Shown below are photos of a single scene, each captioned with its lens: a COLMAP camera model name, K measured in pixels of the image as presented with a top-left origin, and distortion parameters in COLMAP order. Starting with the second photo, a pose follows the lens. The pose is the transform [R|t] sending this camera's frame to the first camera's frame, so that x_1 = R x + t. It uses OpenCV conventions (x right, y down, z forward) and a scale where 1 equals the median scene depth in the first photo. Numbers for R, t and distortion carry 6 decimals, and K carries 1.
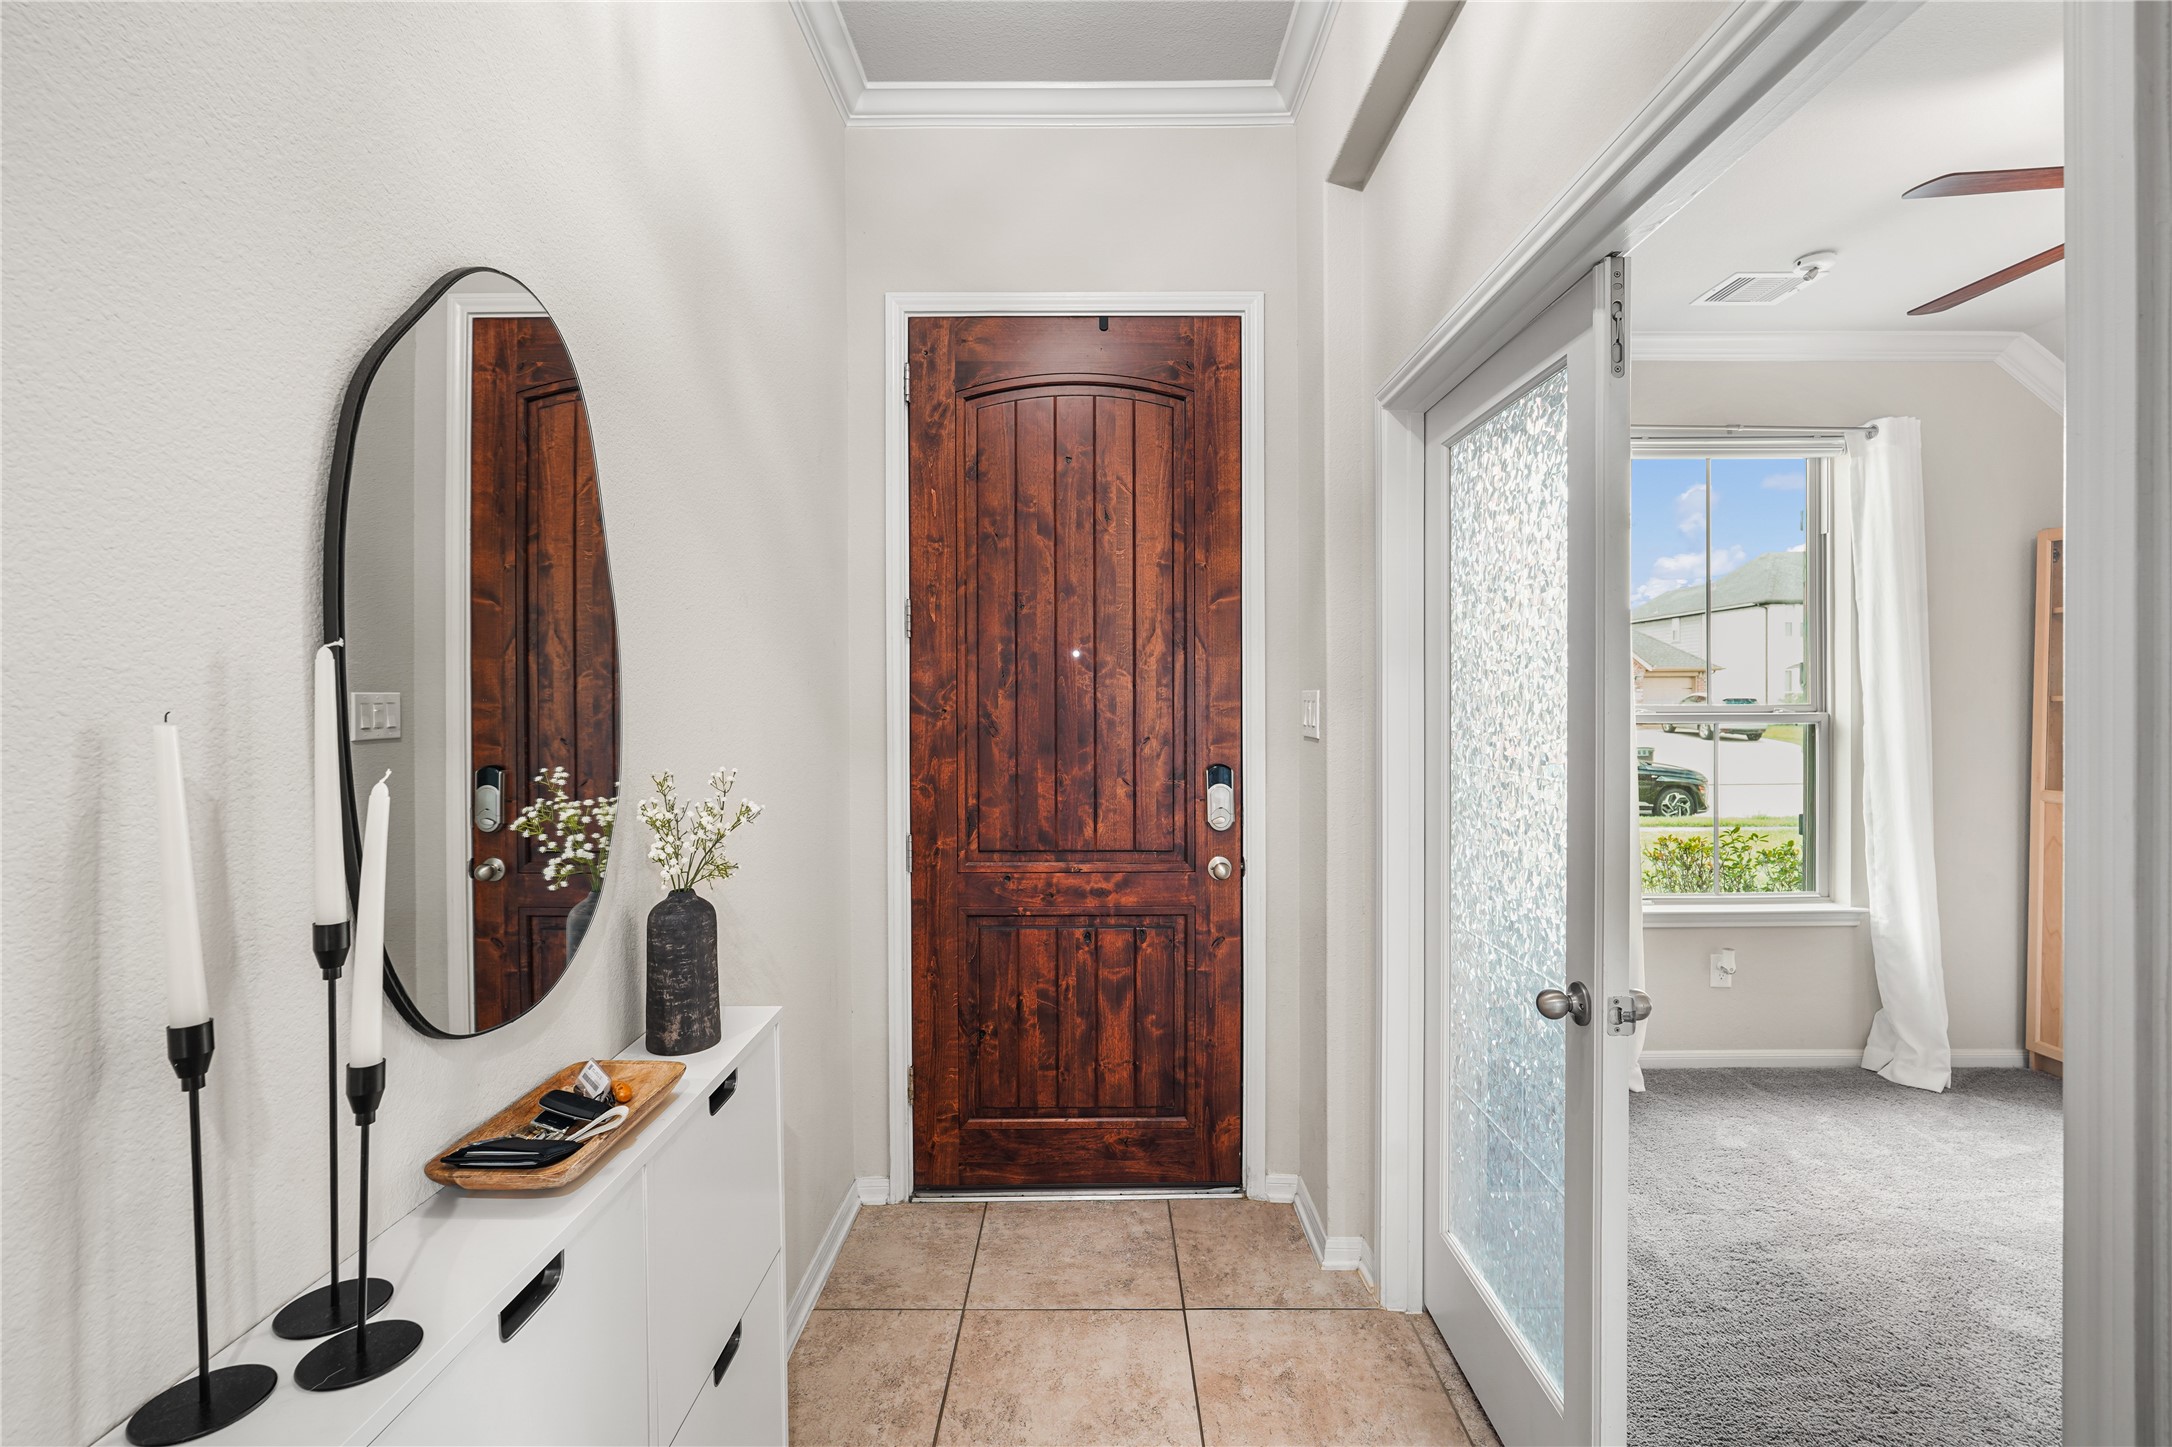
lens RADIAL K [[998.3, 0, 1072.4], [0, 998.3, 715.5], [0, 0, 1]] dist [-0.013649, 0.002727]
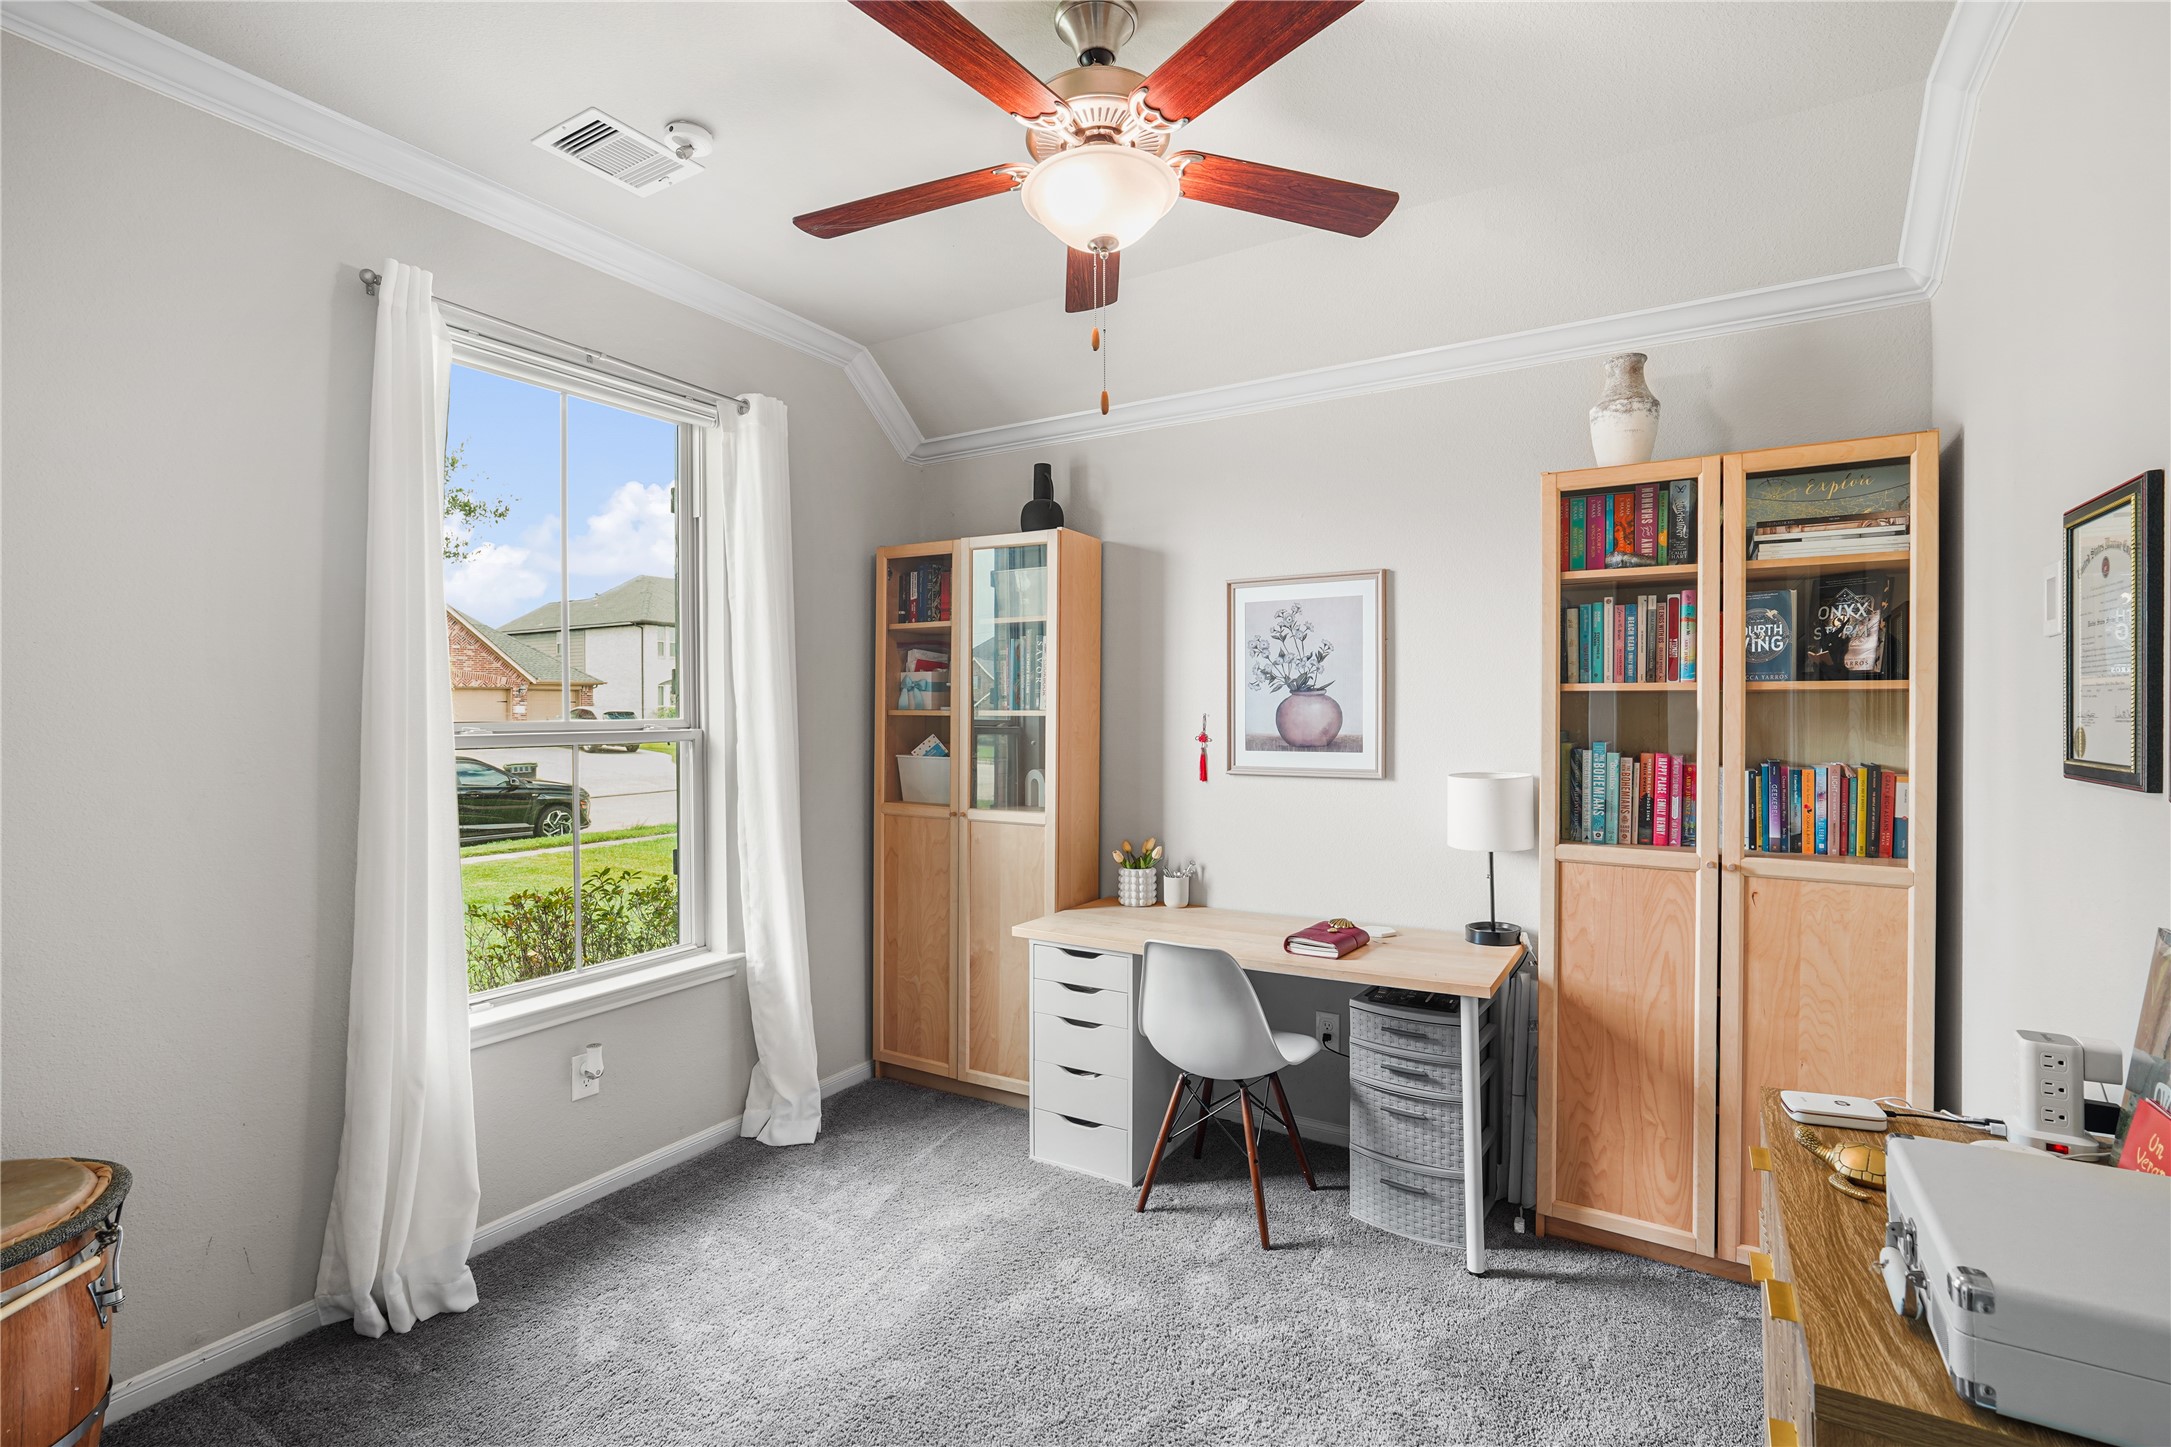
lens RADIAL K [[997.8, 0, 1076.5], [0, 997.8, 726.2], [0, 0, 1]] dist [-0.013649, 0.002727]
pose [[0.522629, -0.006252, 0.852537, 0.208996], [0.008767, 0.999960, 0.001959, -0.003941], [-0.852515, 0.006450, 0.522663, 0.289282]]
